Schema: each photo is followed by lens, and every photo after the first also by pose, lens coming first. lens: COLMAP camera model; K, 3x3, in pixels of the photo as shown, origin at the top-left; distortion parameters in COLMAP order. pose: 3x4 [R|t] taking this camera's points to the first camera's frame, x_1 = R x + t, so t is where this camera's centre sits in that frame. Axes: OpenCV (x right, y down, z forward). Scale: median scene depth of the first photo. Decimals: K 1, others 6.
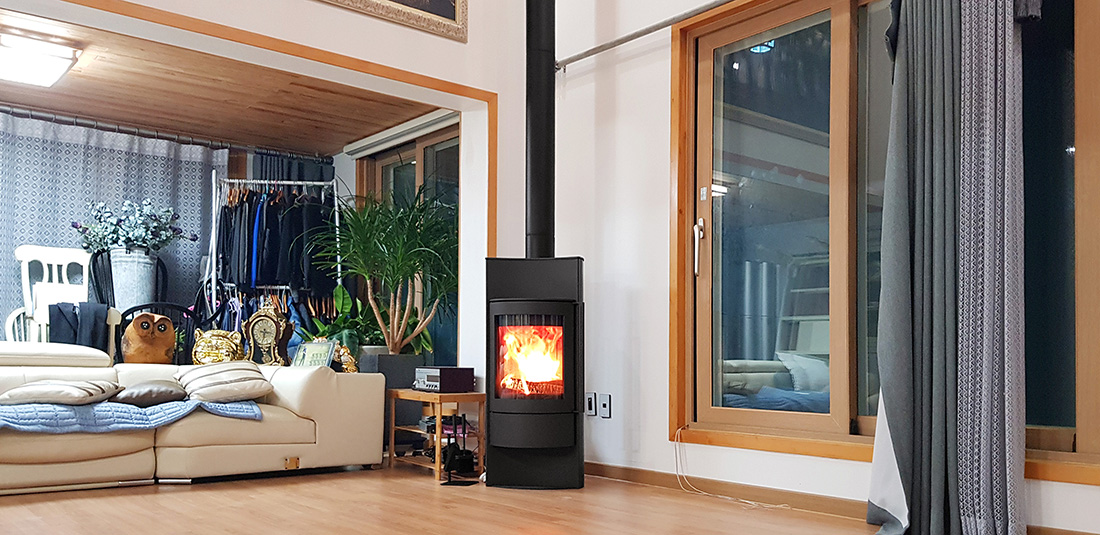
lens RADIAL K [[824.4, 0, 659.2], [0, 824.4, 312.8], [0, 0, 1]] dist [0.066448, -0.112616]
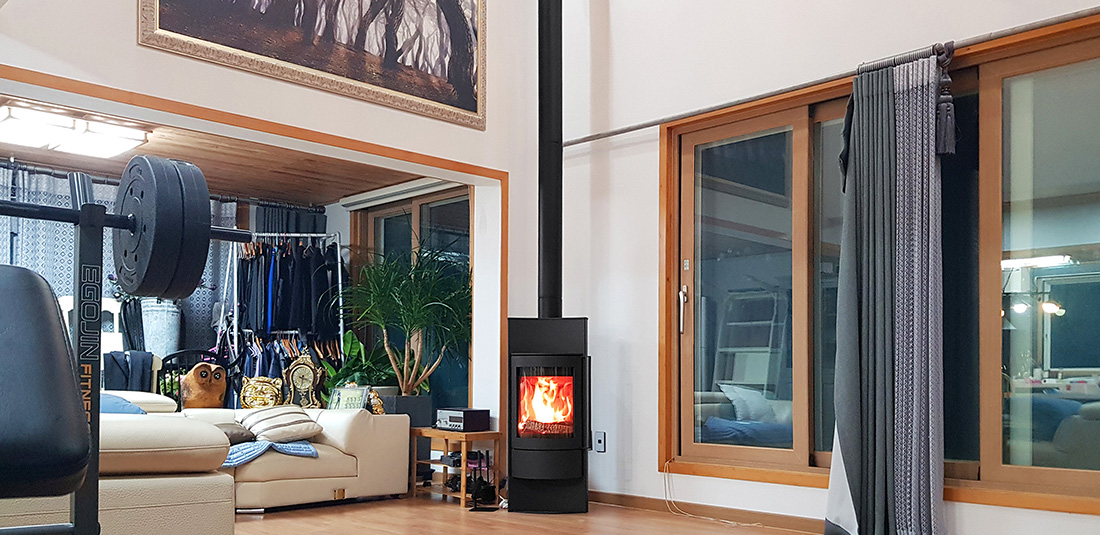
lens RADIAL K [[861.6, 0, 641.6], [0, 861.6, 318.4], [0, 0, 1]] dist [0.001845, -0.067014]
pose [[0.998017, 0.000577, 0.062949, -0.083936], [-0.000160, 0.999978, -0.006617, -0.053819], [-0.062952, 0.006594, 0.997995, -0.223523]]
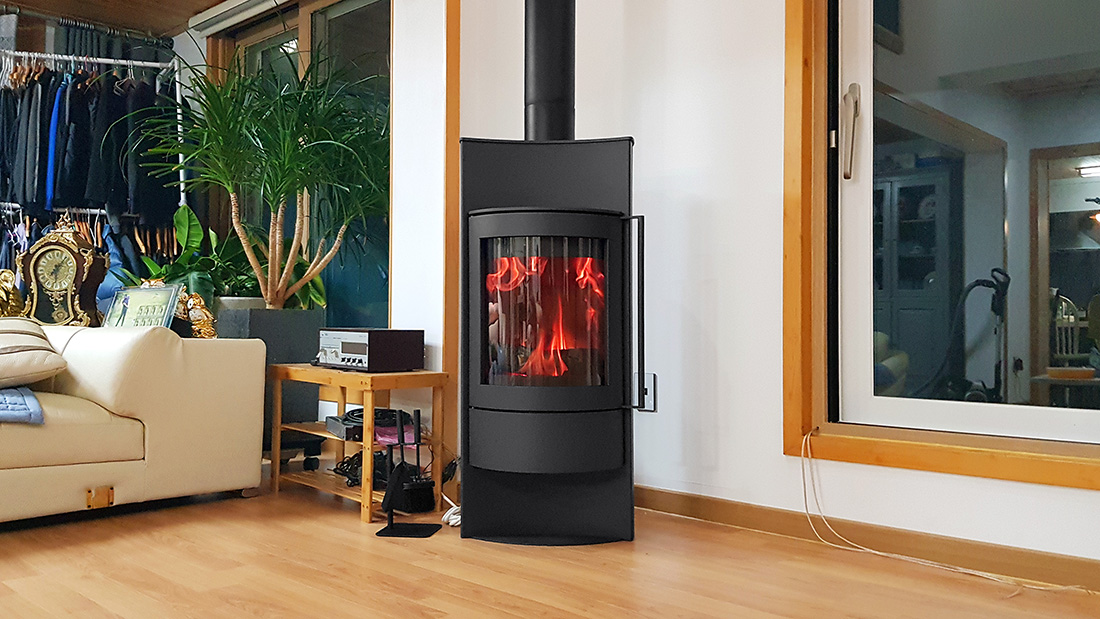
lens RADIAL K [[804.2, 0, 599.1], [0, 804.2, 282.6], [0, 0, 1]] dist [0.034461, -0.039267]
pose [[0.993594, 0.003879, 0.112945, -0.156978], [-0.005445, 0.999893, 0.013562, 0.022462], [-0.112880, -0.014090, 0.993509, 0.388720]]
